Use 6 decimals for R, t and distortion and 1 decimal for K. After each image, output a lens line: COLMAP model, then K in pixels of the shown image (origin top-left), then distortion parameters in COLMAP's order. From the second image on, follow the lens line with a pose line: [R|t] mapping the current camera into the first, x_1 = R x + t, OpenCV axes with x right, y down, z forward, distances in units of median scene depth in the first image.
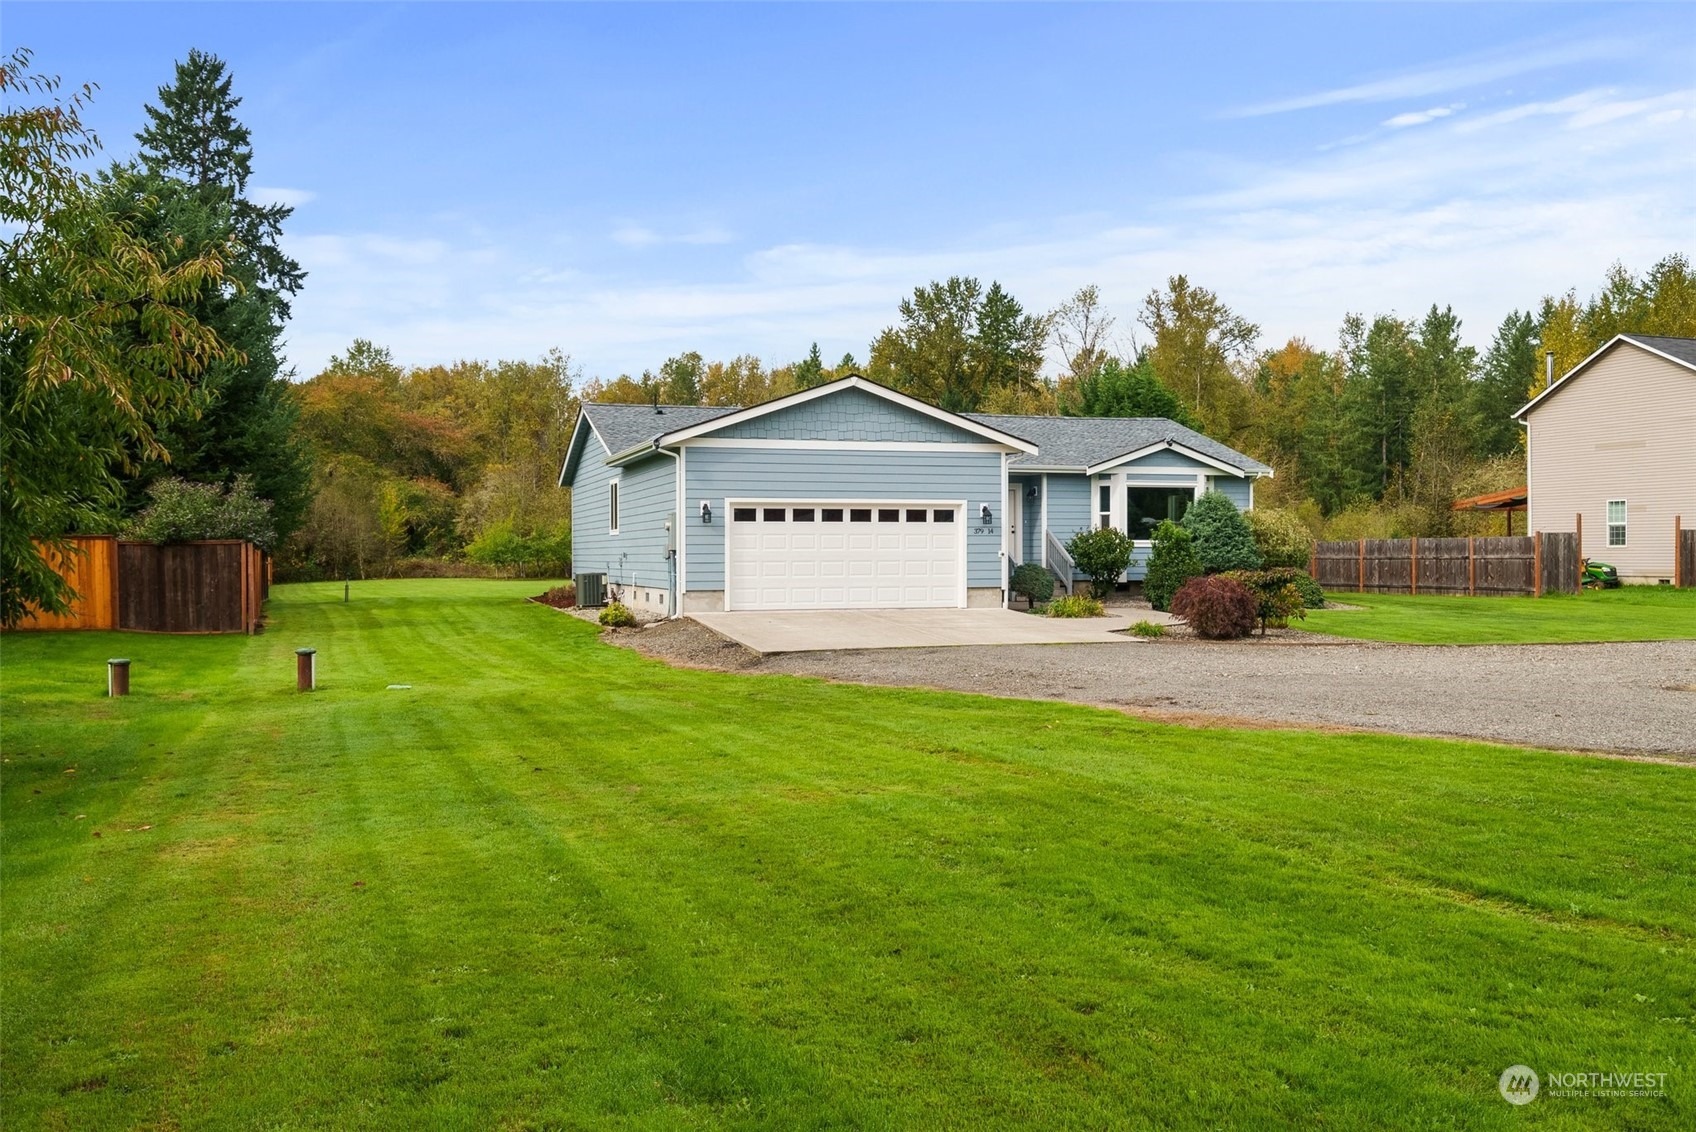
lens RADIAL K [[1511.2, 0, 842.1], [0, 1511.2, 570.5], [0, 0, 1]] dist [-0.003217, 0.024625]
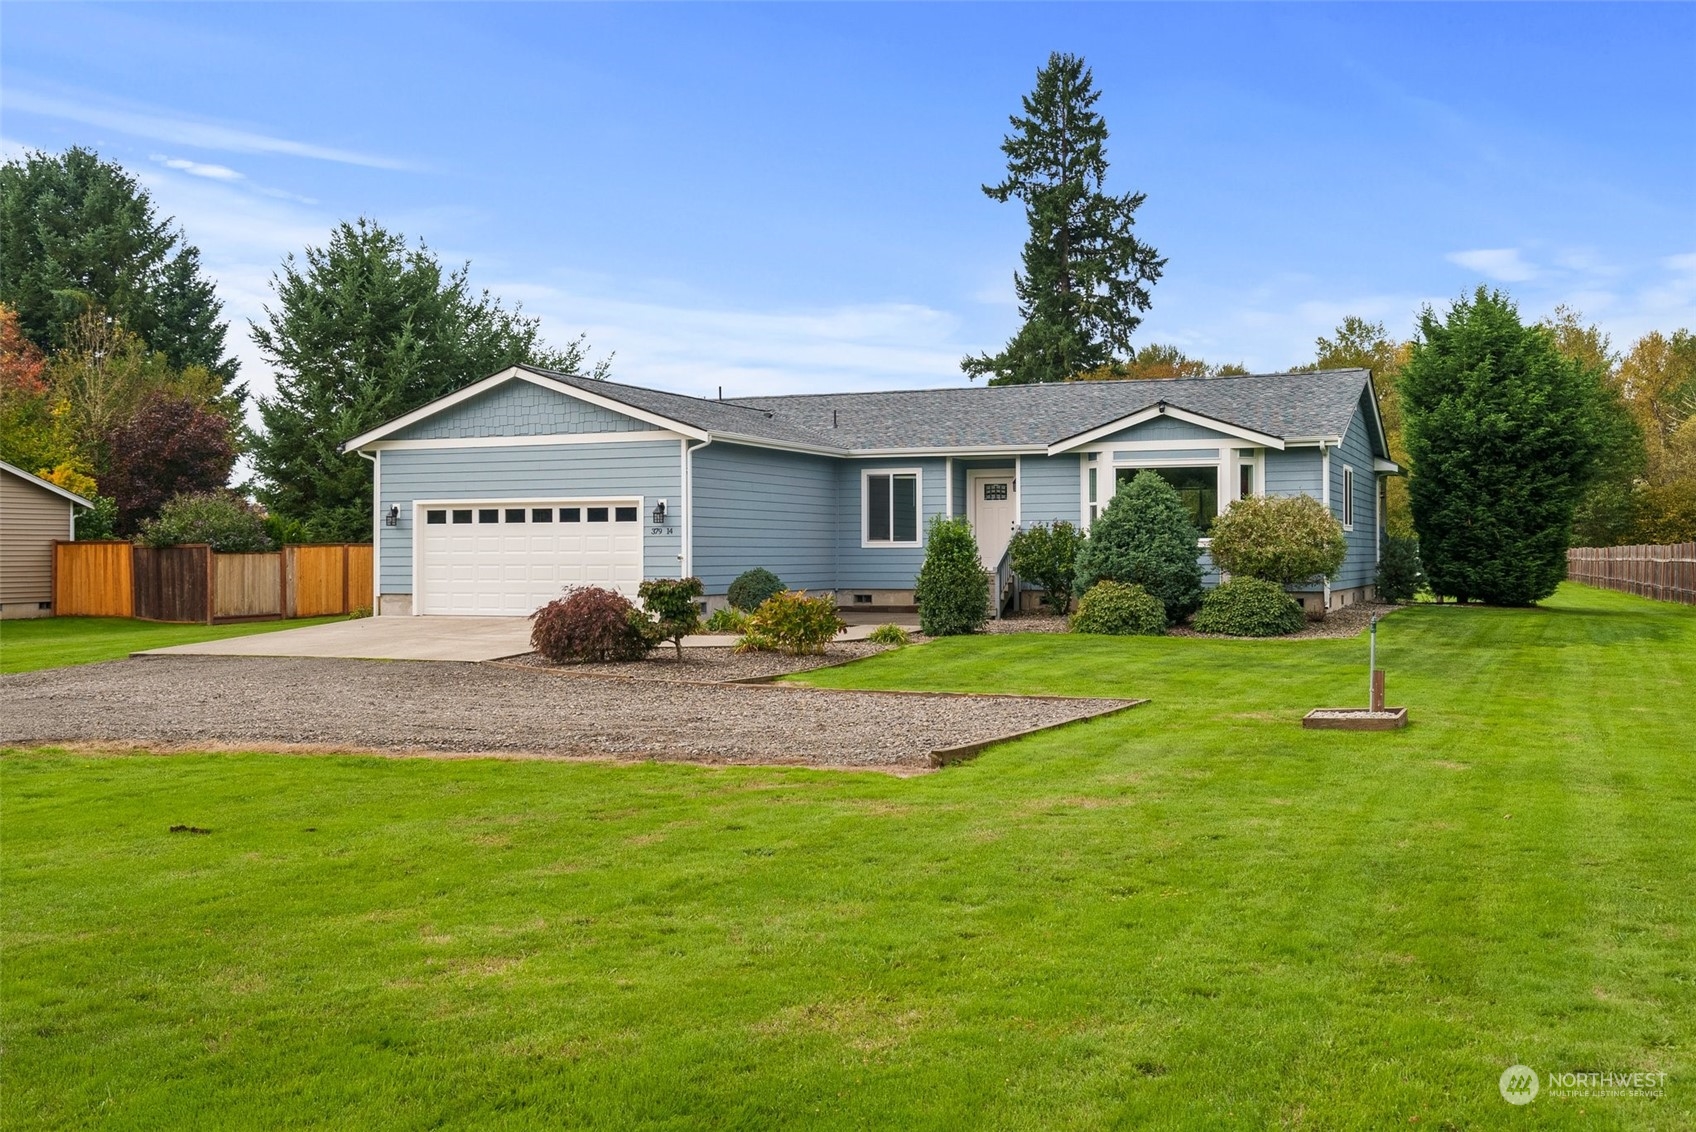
lens RADIAL K [[1627.1, 0, 849.4], [0, 1627.1, 559.3], [0, 0, 1]] dist [0.007154, 0.000000]
pose [[0.757191, 0.003645, -0.653183, 0.635261], [-0.006210, 0.999979, -0.001618, -0.007414], [0.653164, 0.005282, 0.757198, 0.294182]]
